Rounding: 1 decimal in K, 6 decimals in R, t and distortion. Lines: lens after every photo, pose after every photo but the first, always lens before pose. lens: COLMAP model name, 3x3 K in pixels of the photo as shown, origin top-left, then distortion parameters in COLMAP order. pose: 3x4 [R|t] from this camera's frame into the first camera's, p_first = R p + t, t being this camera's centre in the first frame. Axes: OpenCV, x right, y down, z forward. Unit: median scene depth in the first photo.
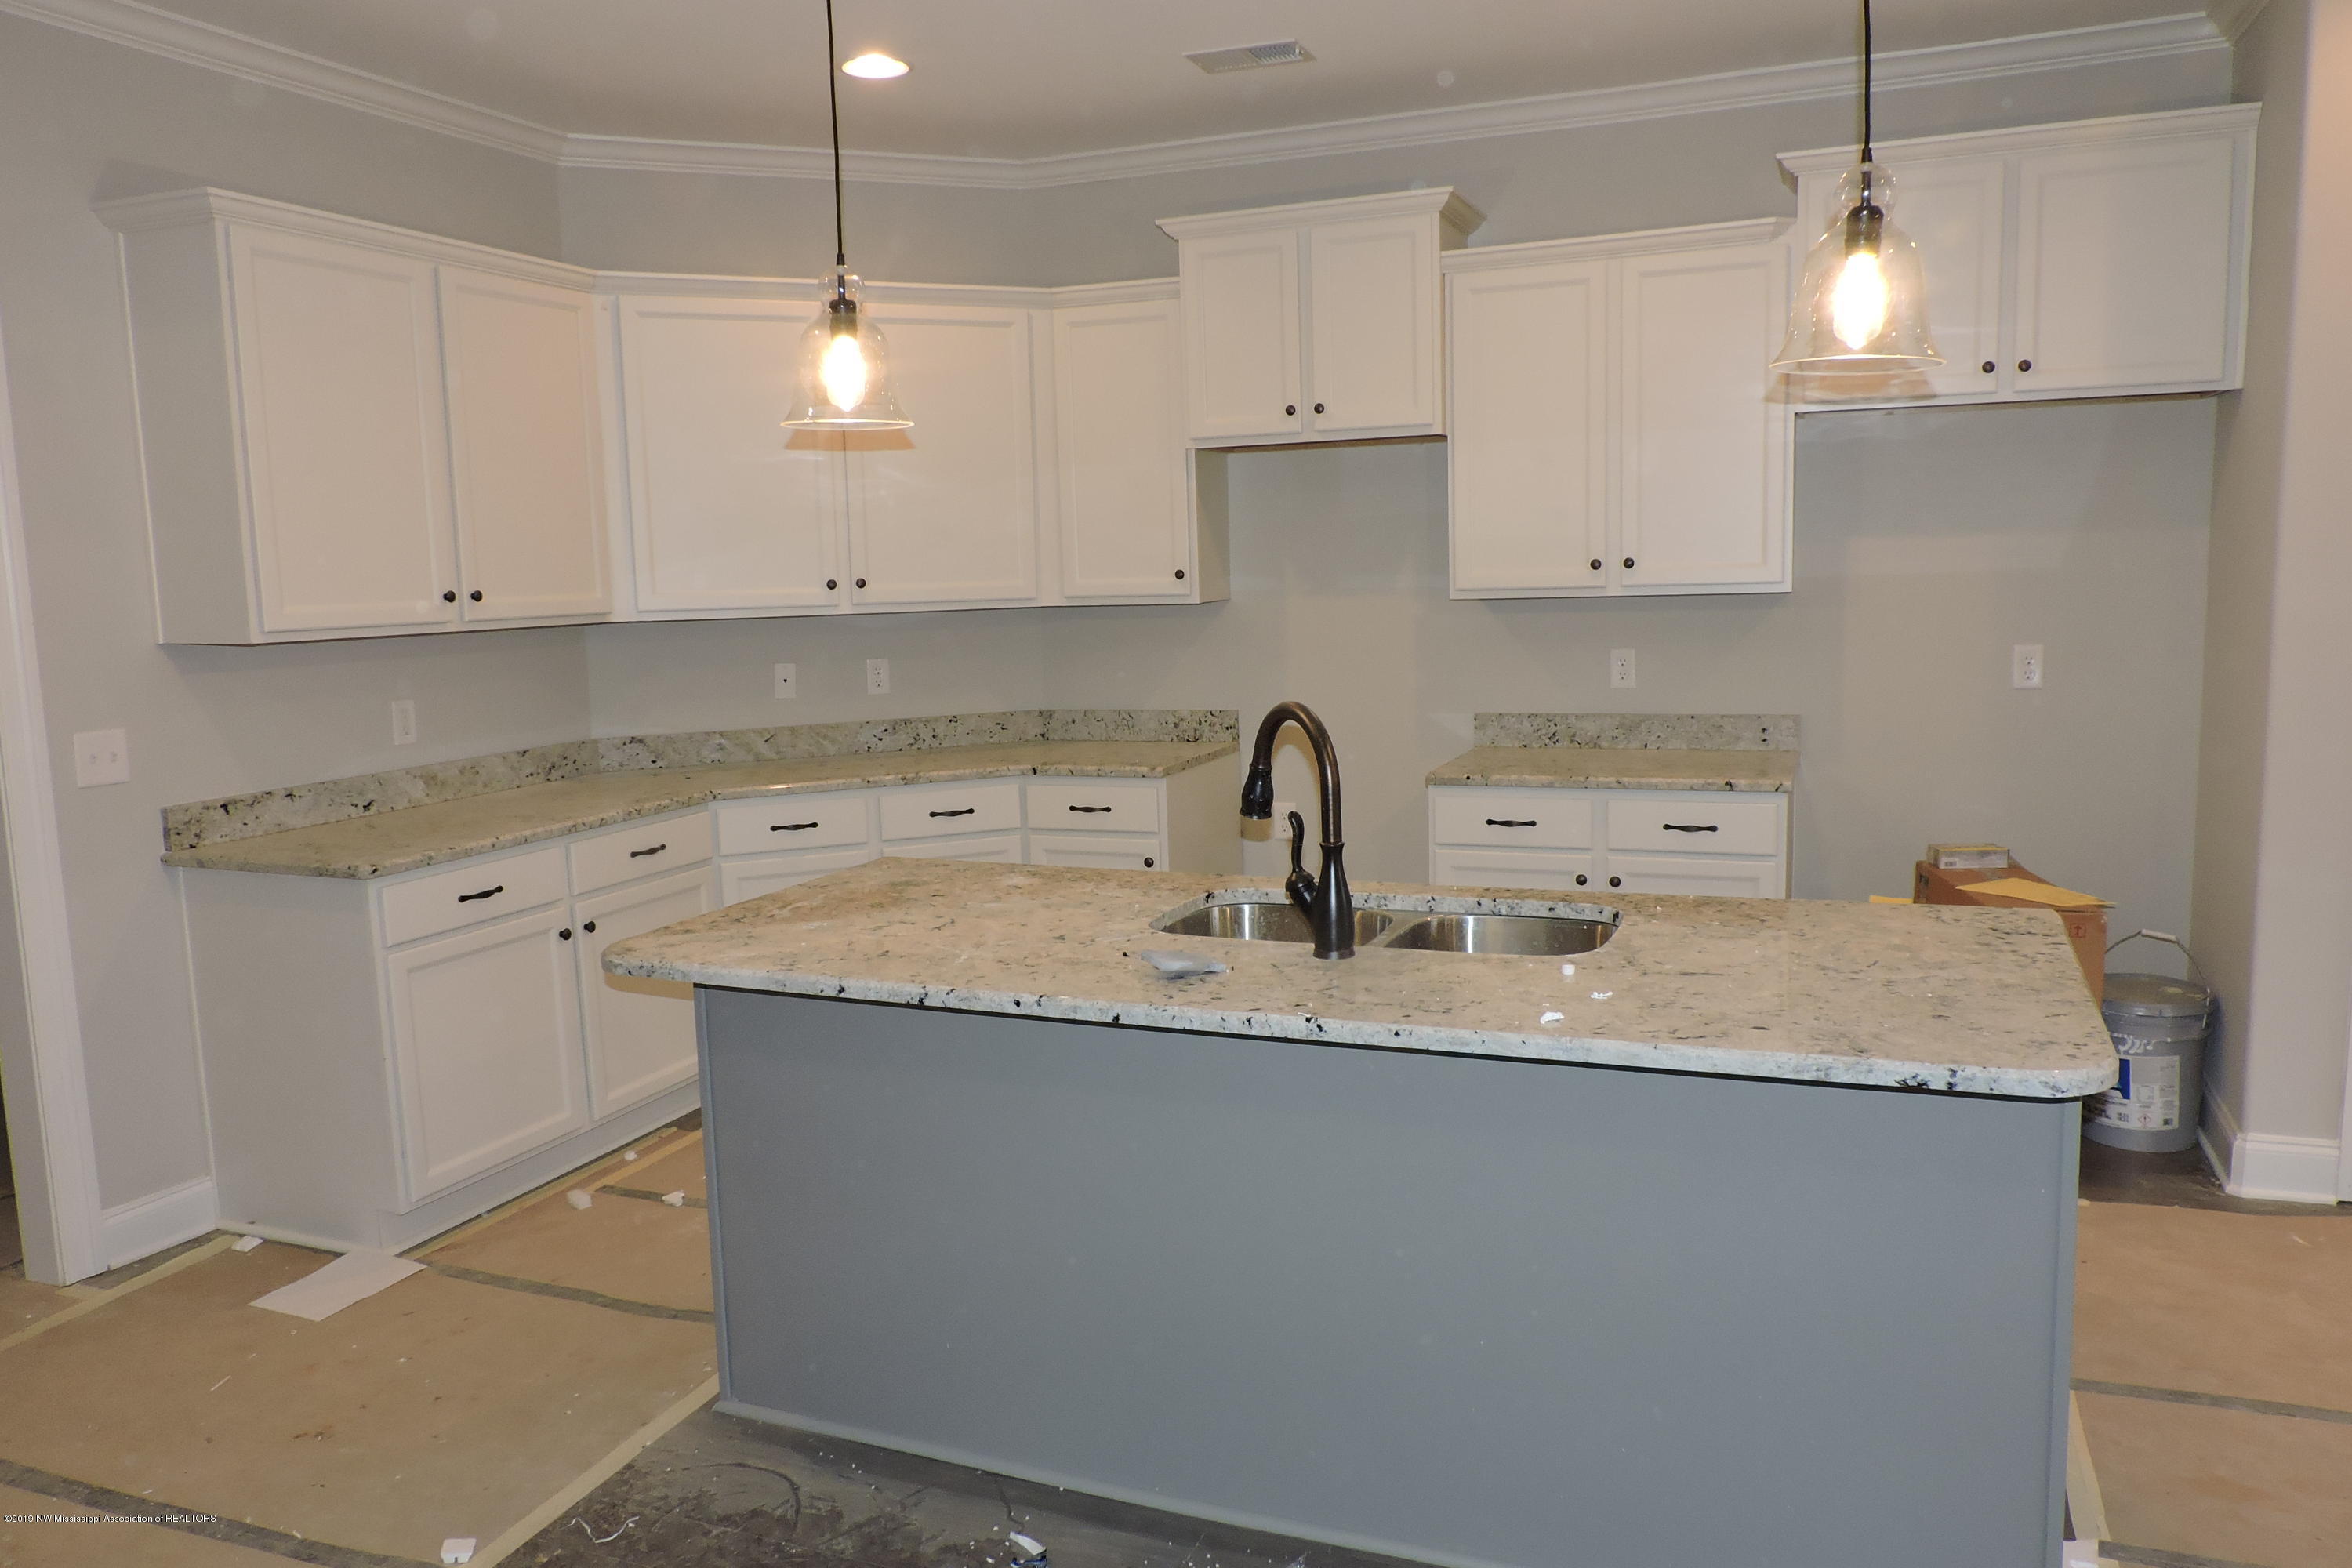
lens RADIAL K [[1673.2, 0, 1184.5], [0, 1673.2, 784.8], [0, 0, 1]] dist [-0.011082, -0.003316]
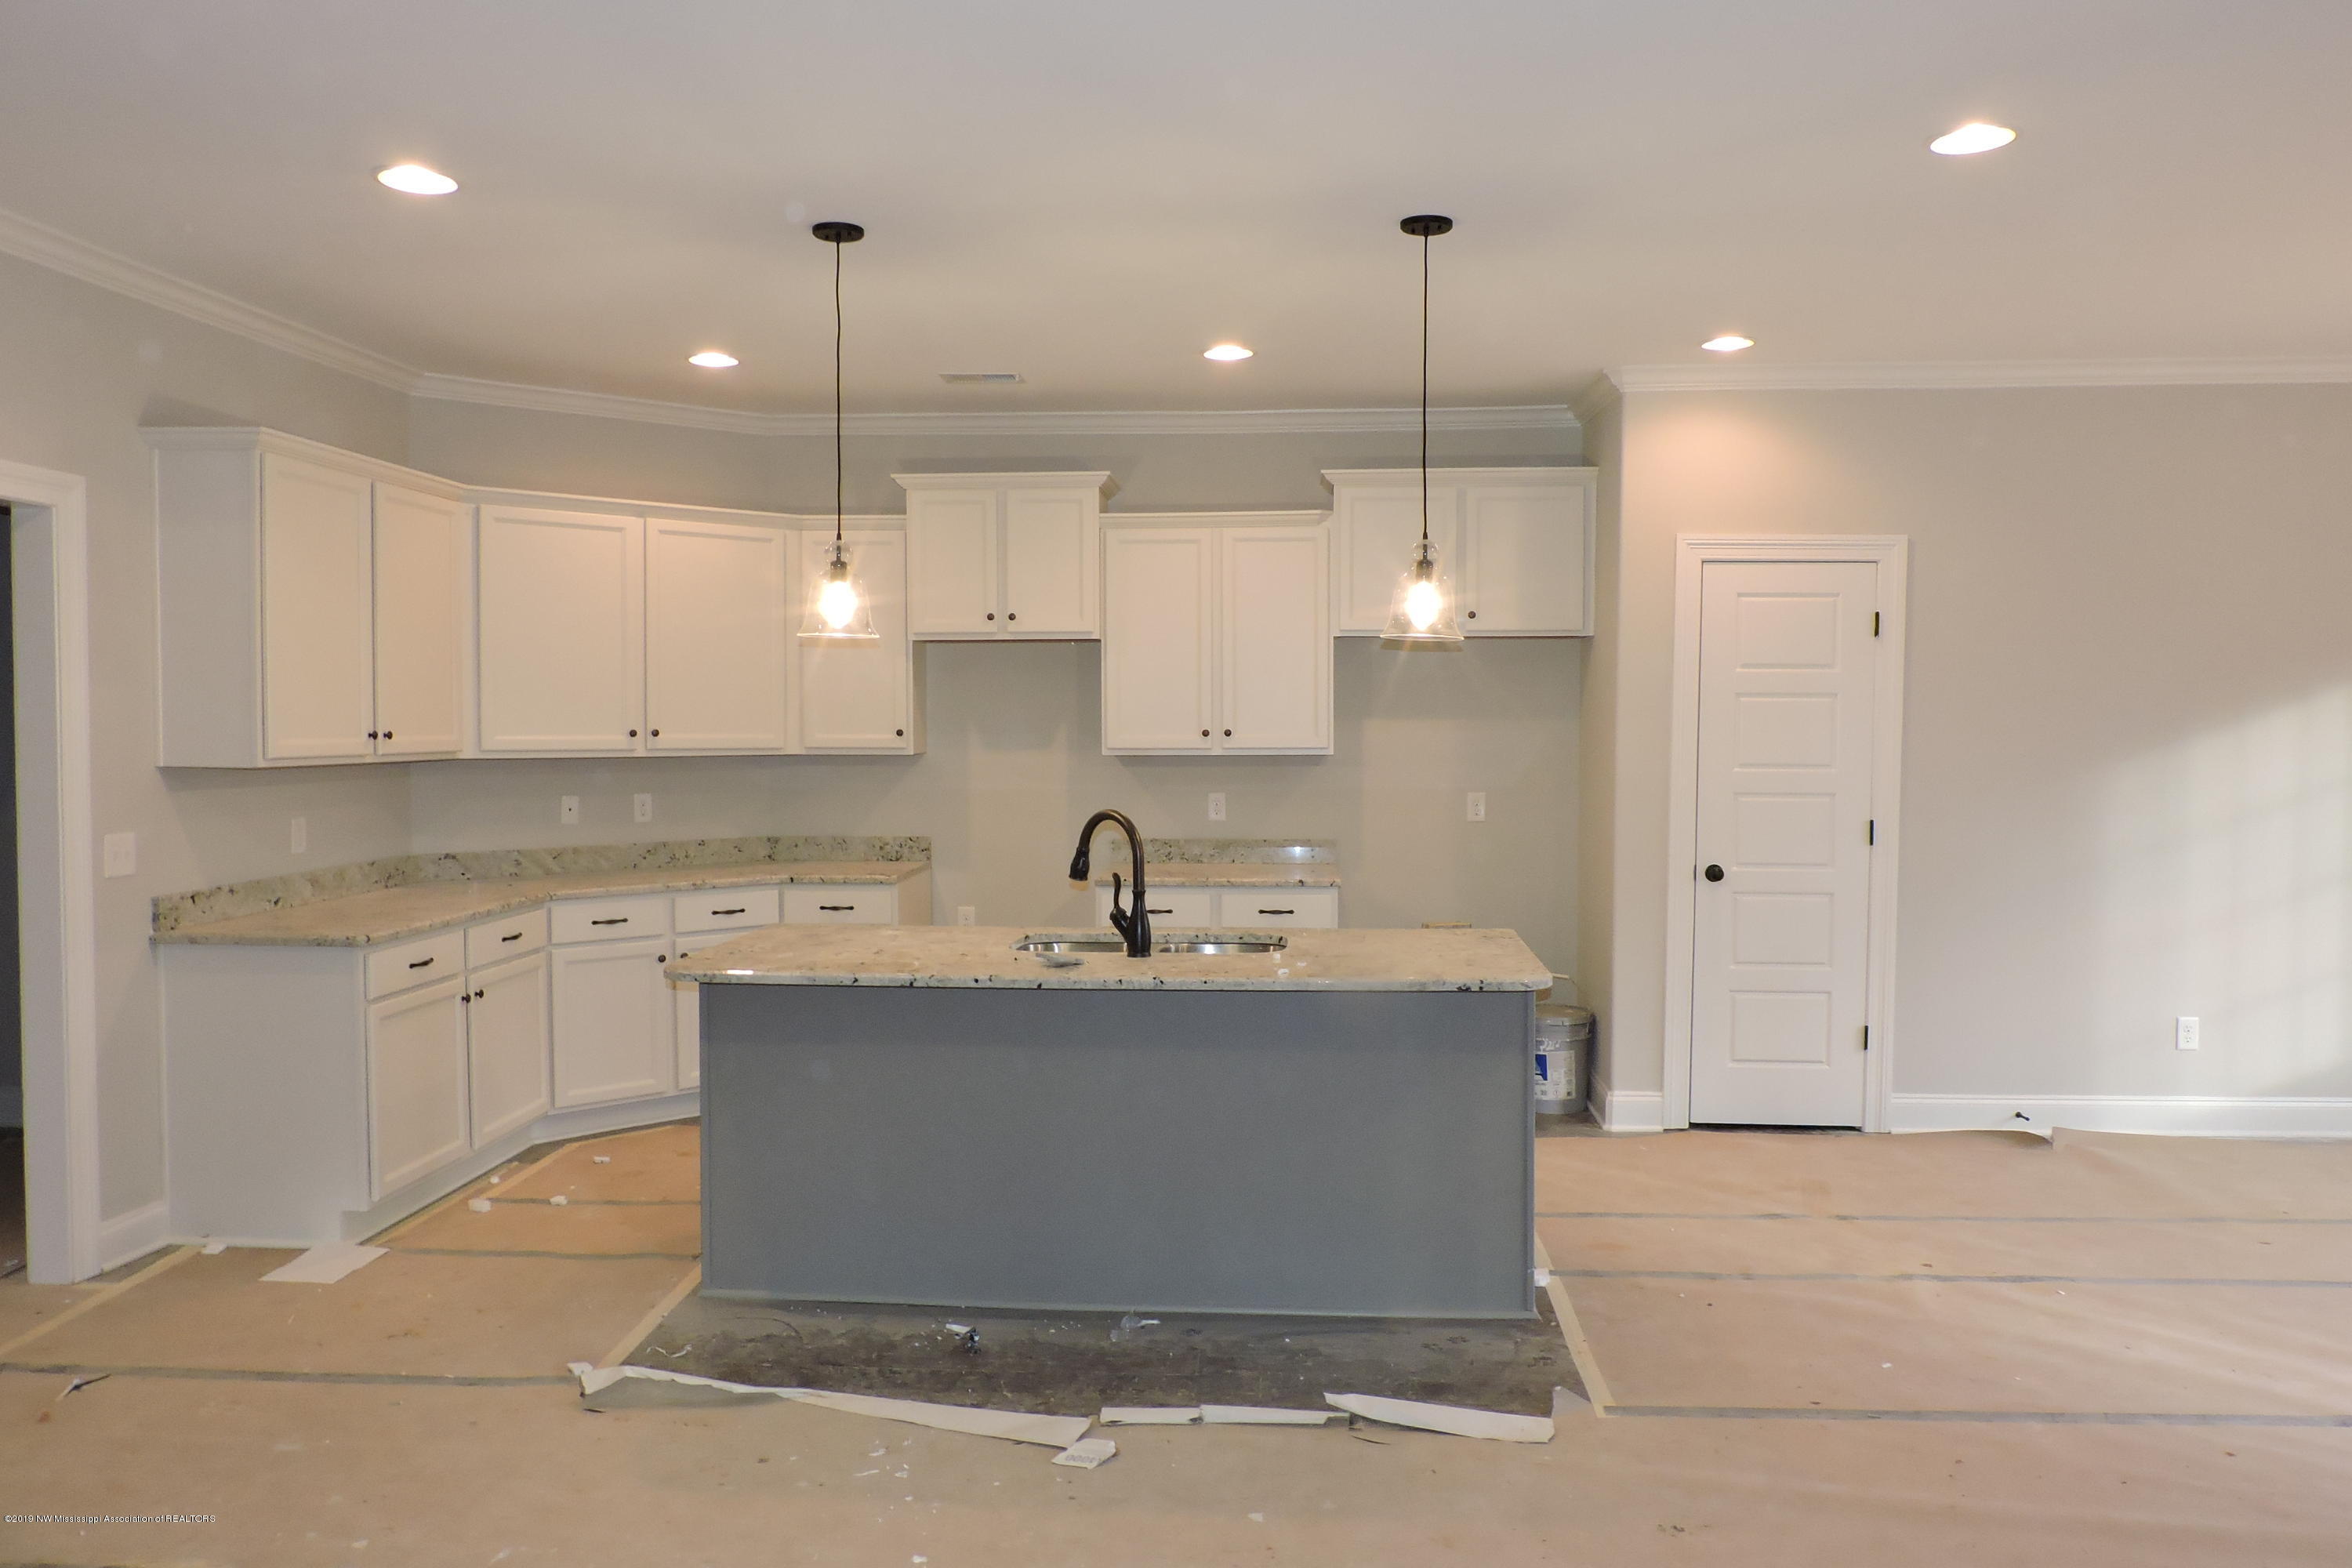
lens RADIAL K [[1673.2, 0, 1184.5], [0, 1673.2, 784.8], [0, 0, 1]] dist [-0.011082, -0.003316]
pose [[0.949370, 0.016021, 0.313753, -0.242703], [0.014587, 0.995374, -0.094964, 0.053690], [-0.313823, 0.094733, 0.944744, -0.386096]]
